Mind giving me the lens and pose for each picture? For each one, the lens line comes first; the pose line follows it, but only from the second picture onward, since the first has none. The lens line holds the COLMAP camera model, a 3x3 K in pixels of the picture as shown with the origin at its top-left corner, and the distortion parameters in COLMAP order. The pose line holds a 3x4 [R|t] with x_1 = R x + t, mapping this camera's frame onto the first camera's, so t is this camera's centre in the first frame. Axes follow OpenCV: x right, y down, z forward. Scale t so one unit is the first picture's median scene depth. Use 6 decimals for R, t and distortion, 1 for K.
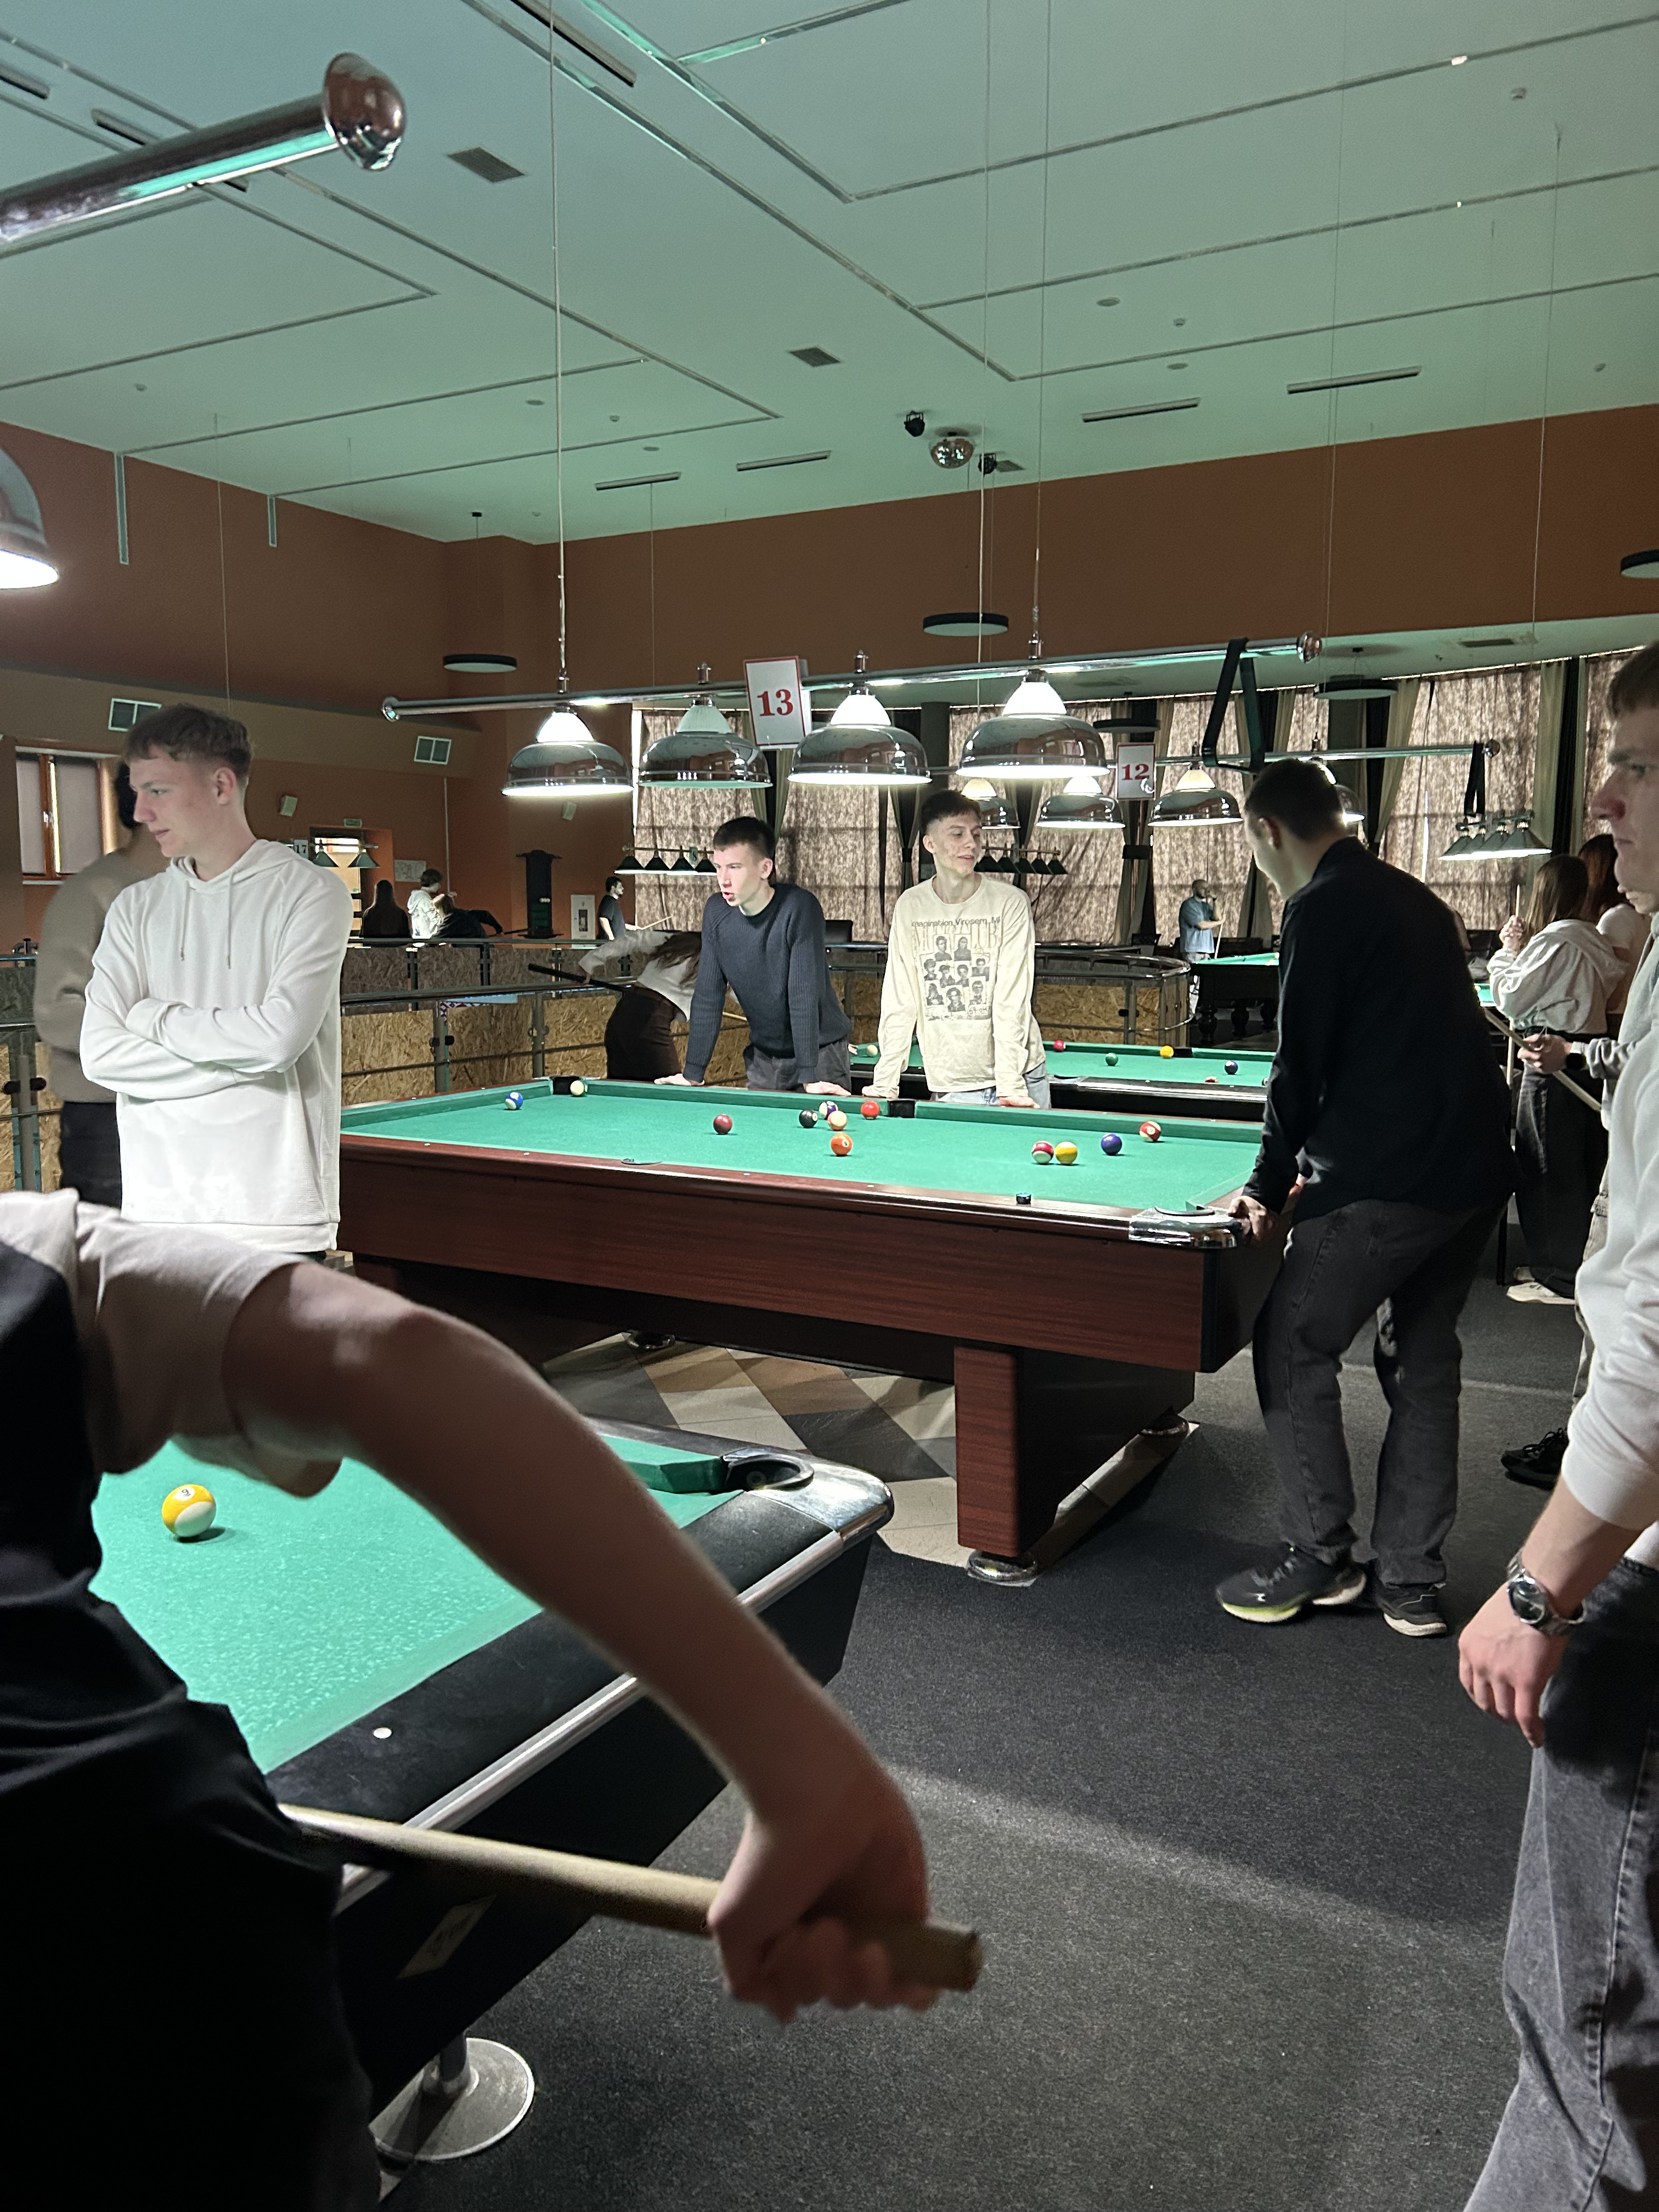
lens RADIAL K [[1665.8, 0, 829.9], [0, 1665.8, 1091.9], [0, 0, 1]] dist [0.000007, -0.008282]
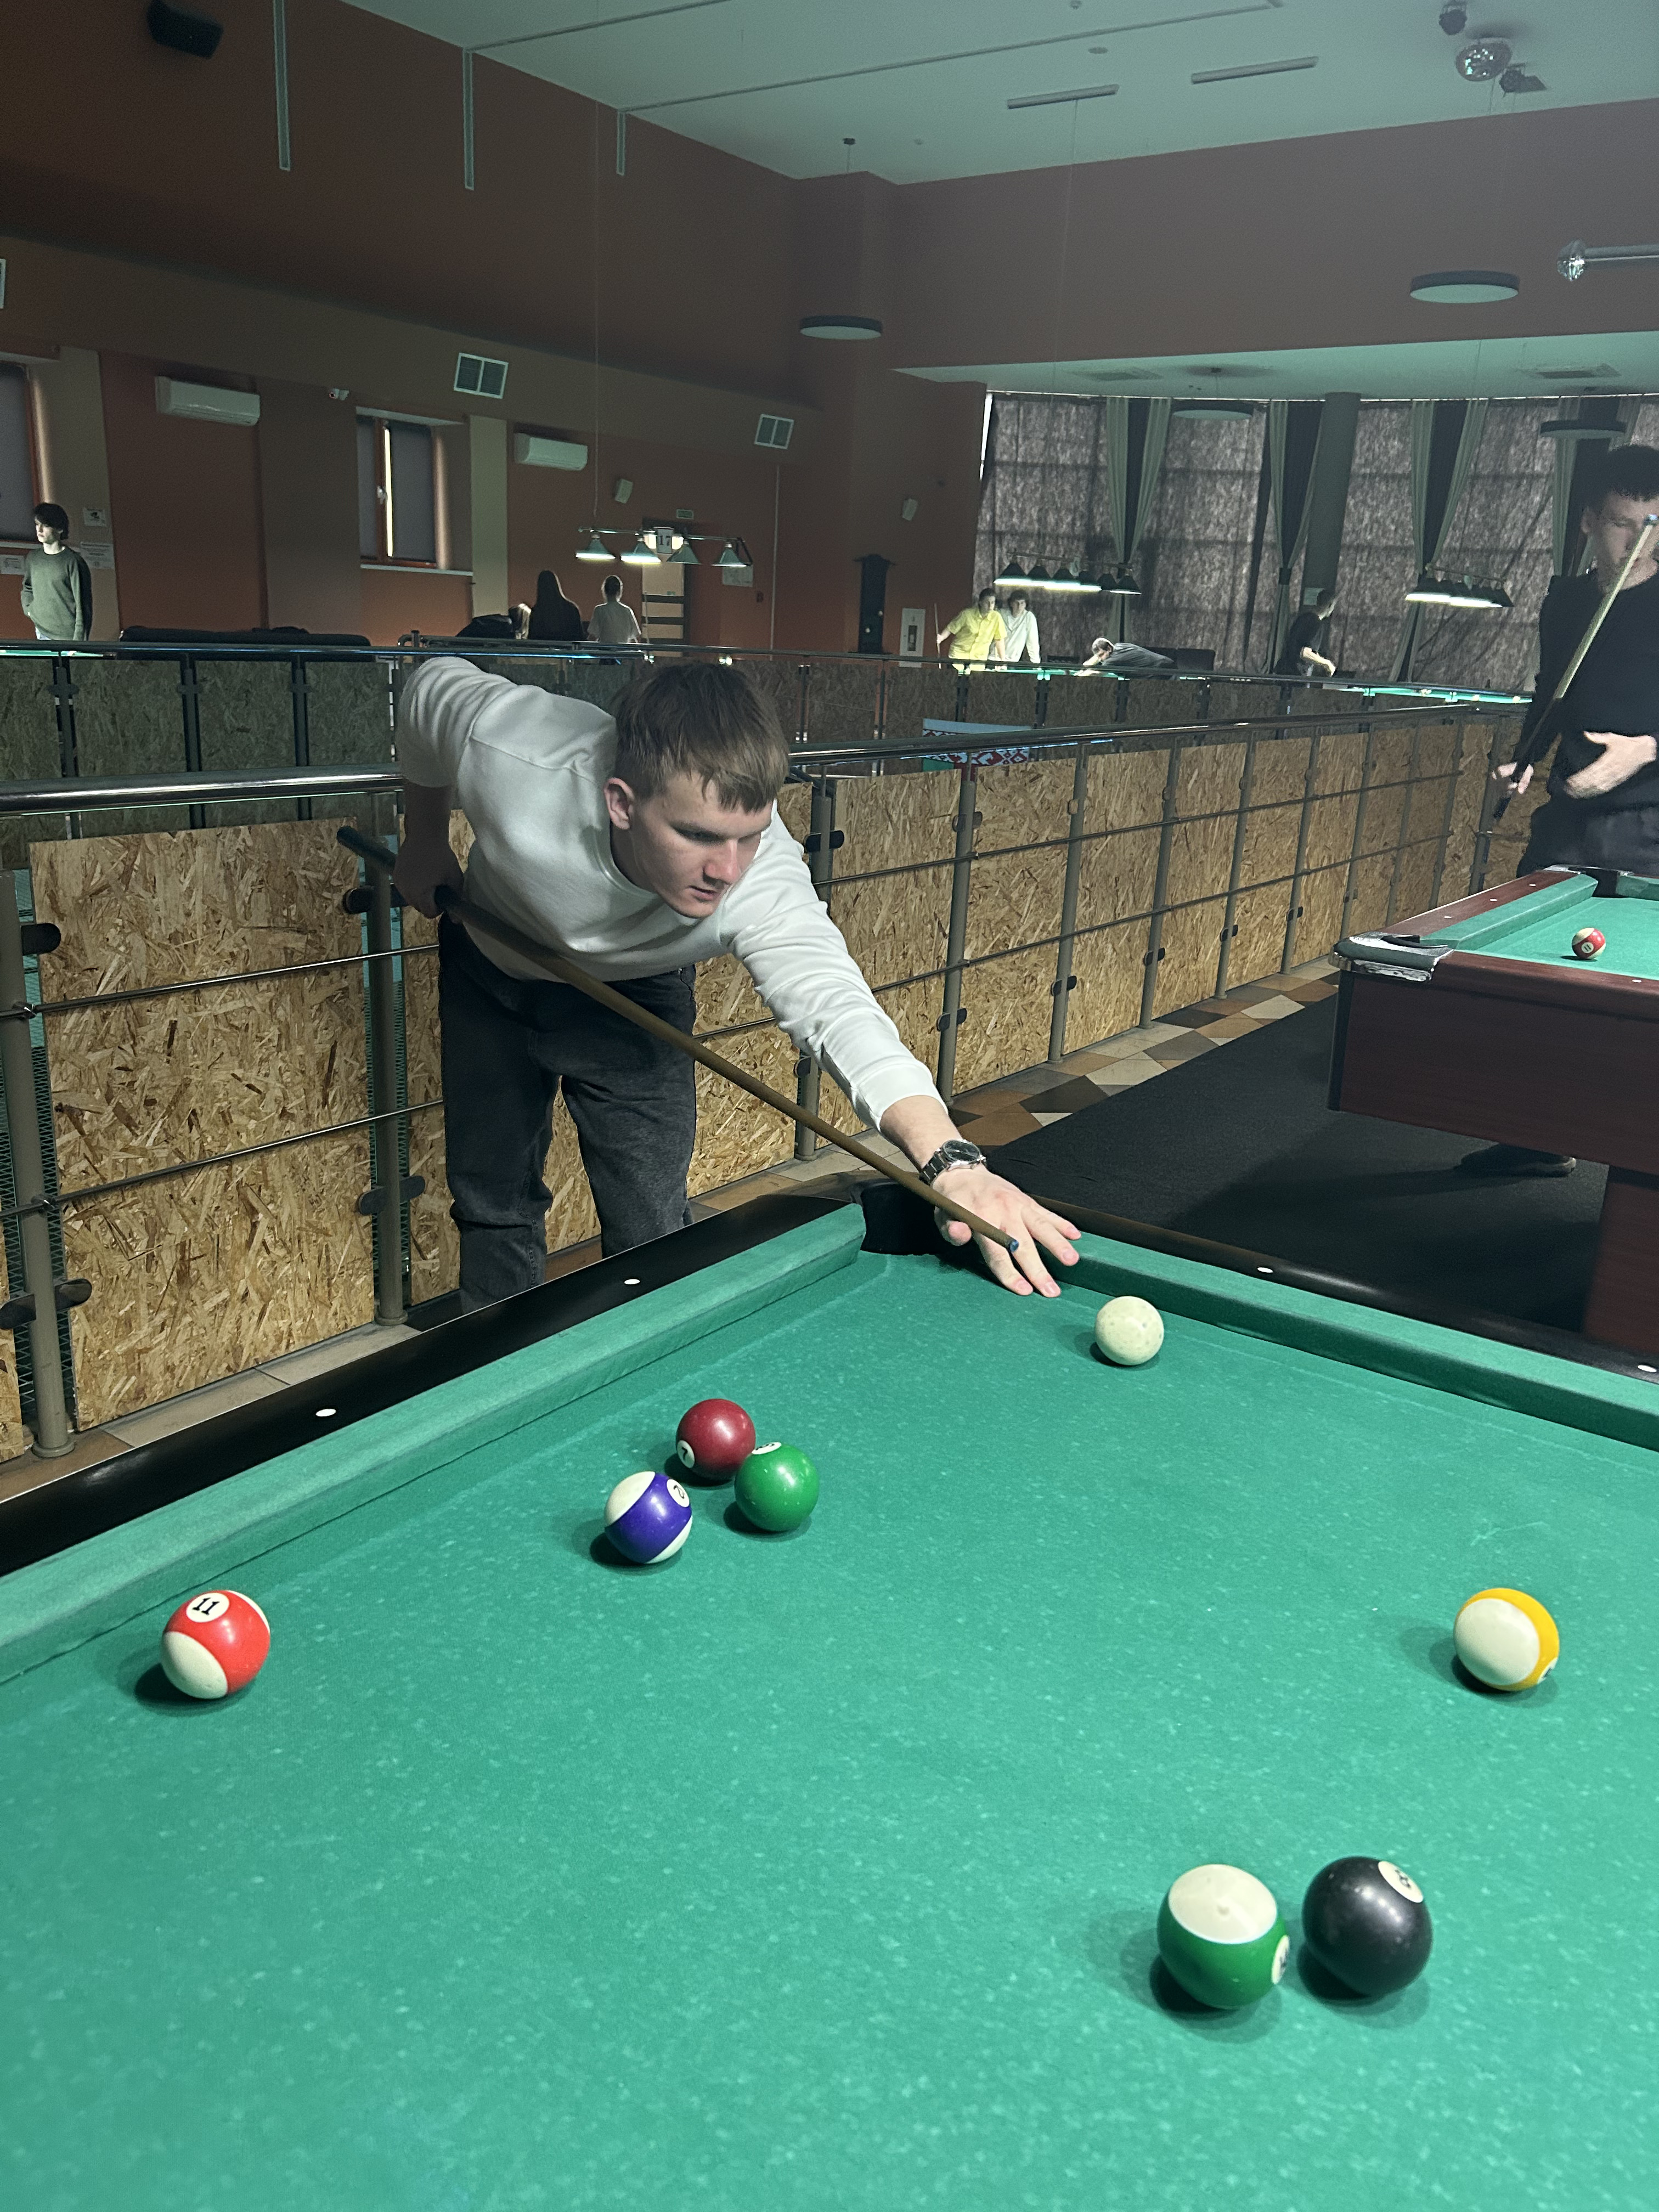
lens RADIAL K [[1665.8, 0, 827.3], [0, 1665.8, 1122.7], [0, 0, 1]] dist [0.000007, -0.008282]
pose [[0.993379, 0.070907, -0.090388, -0.094007], [-0.053805, 0.982325, 0.179284, -0.003129], [0.101503, -0.173234, 0.979636, 0.061791]]
